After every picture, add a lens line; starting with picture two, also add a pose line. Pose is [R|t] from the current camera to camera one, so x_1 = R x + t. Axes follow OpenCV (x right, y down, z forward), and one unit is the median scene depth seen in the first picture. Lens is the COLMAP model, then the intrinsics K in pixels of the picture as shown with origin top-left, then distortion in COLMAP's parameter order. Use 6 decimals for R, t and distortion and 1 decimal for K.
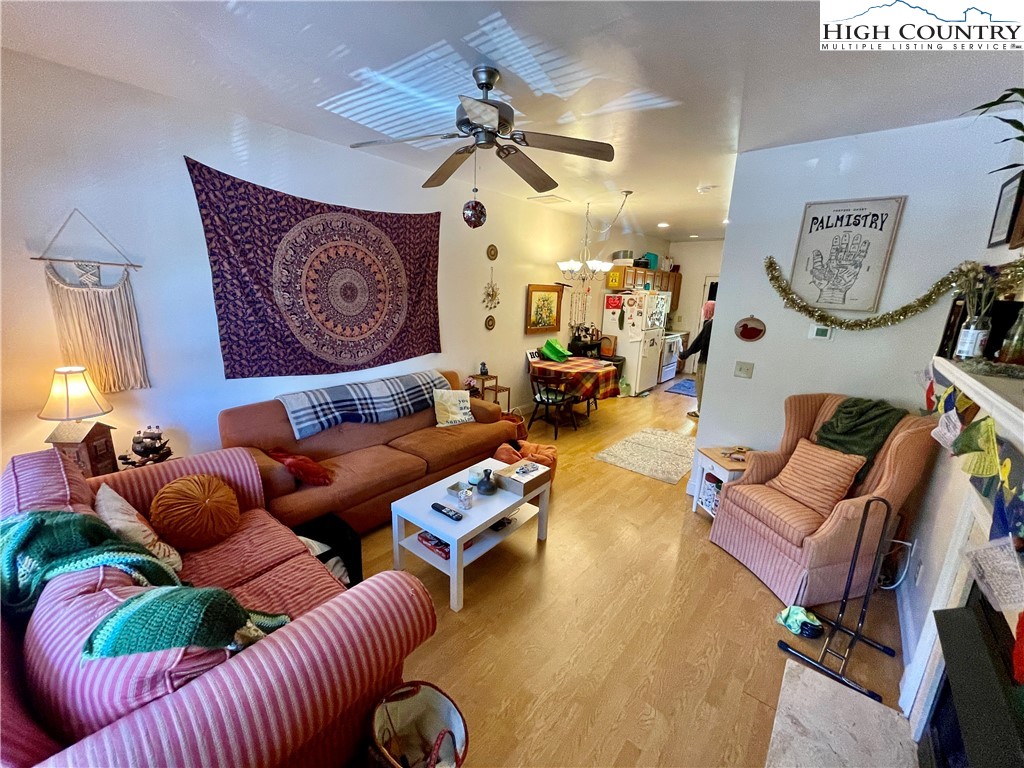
lens RADIAL K [[412.3, 0, 510.0], [0, 412.3, 384.3], [0, 0, 1]] dist [-0.007364, 0.000311]
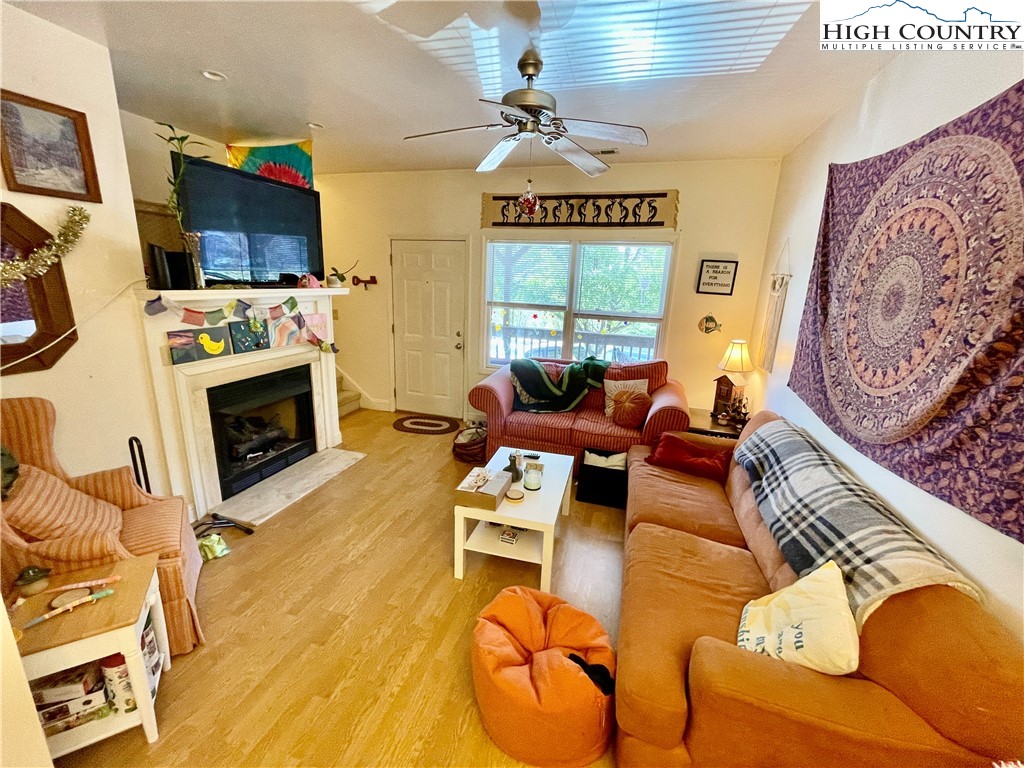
lens RADIAL K [[412.3, 0, 514.5], [0, 412.3, 386.7], [0, 0, 1]] dist [-0.007364, 0.000311]
pose [[-0.913312, 0.033183, -0.405906, 0.225258], [-0.160690, 0.886452, 0.434029, -0.247298], [0.374219, 0.461629, -0.804275, 1.149397]]
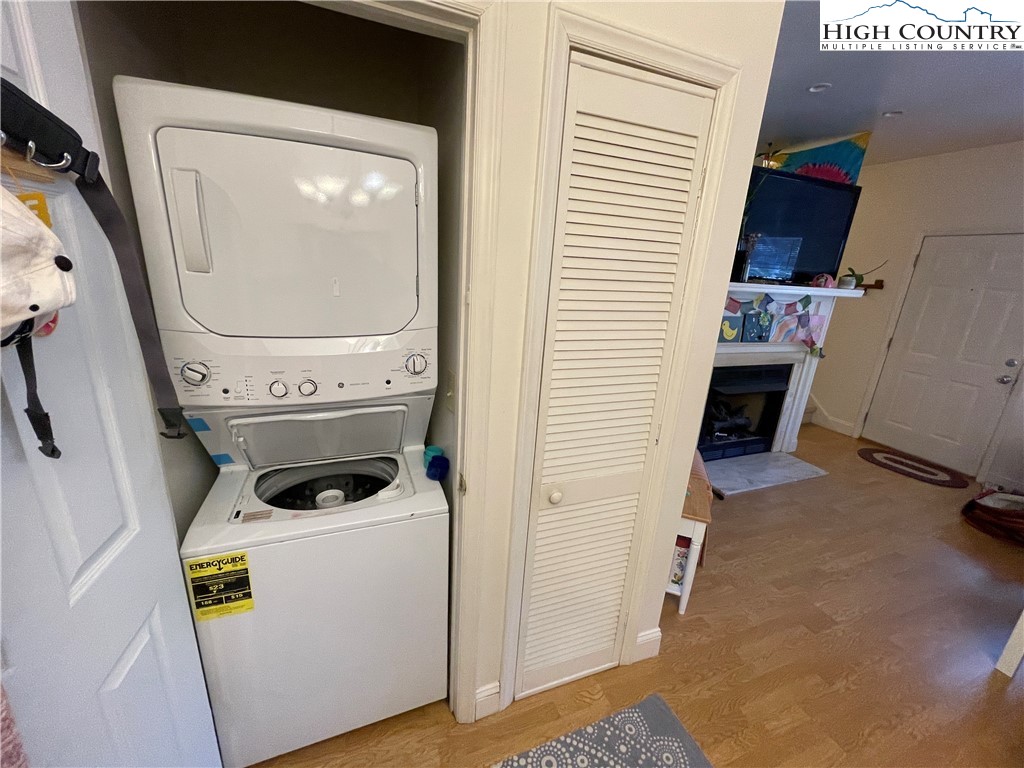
lens RADIAL K [[412.3, 0, 511.9], [0, 412.3, 385.8], [0, 0, 1]] dist [-0.007364, 0.000311]
pose [[-0.868879, -0.219771, 0.443565, 0.369405], [0.025477, 0.875006, 0.483440, -0.235613], [-0.494369, 0.431352, -0.754676, 1.217411]]
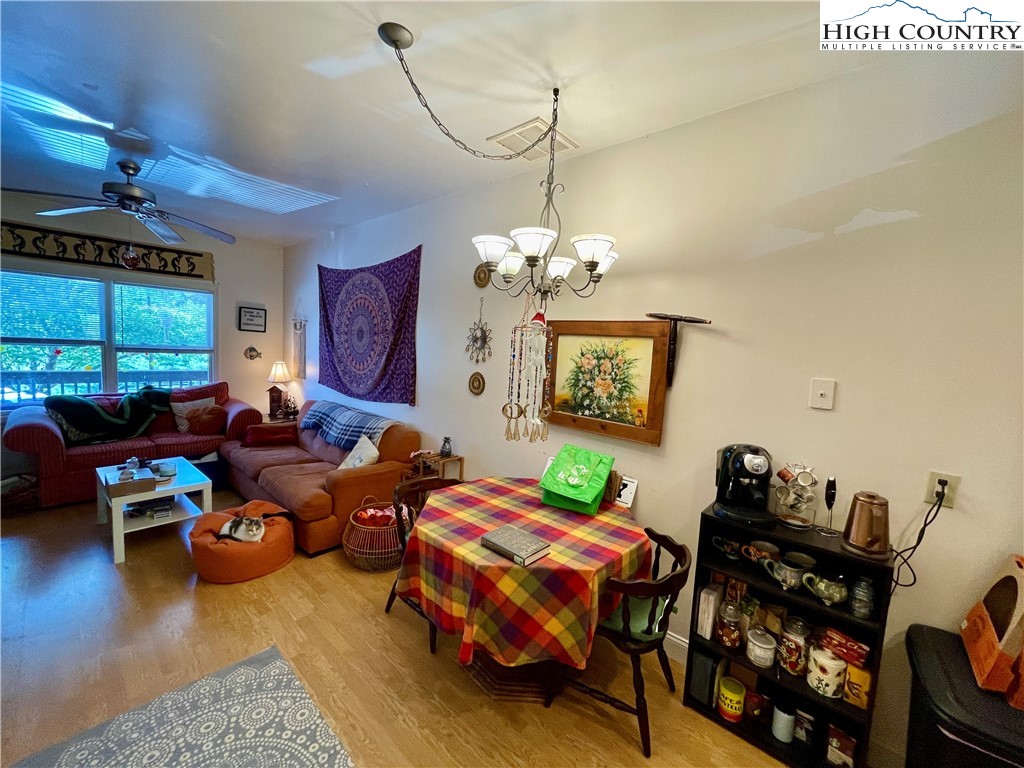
lens RADIAL K [[412.3, 0, 509.6], [0, 412.3, 386.5], [0, 0, 1]] dist [-0.007364, 0.000311]
pose [[-0.038082, 0.058535, -0.997559, 0.737225], [-0.285676, 0.955981, 0.067001, -0.254419], [0.957569, 0.287530, -0.019684, 1.338307]]
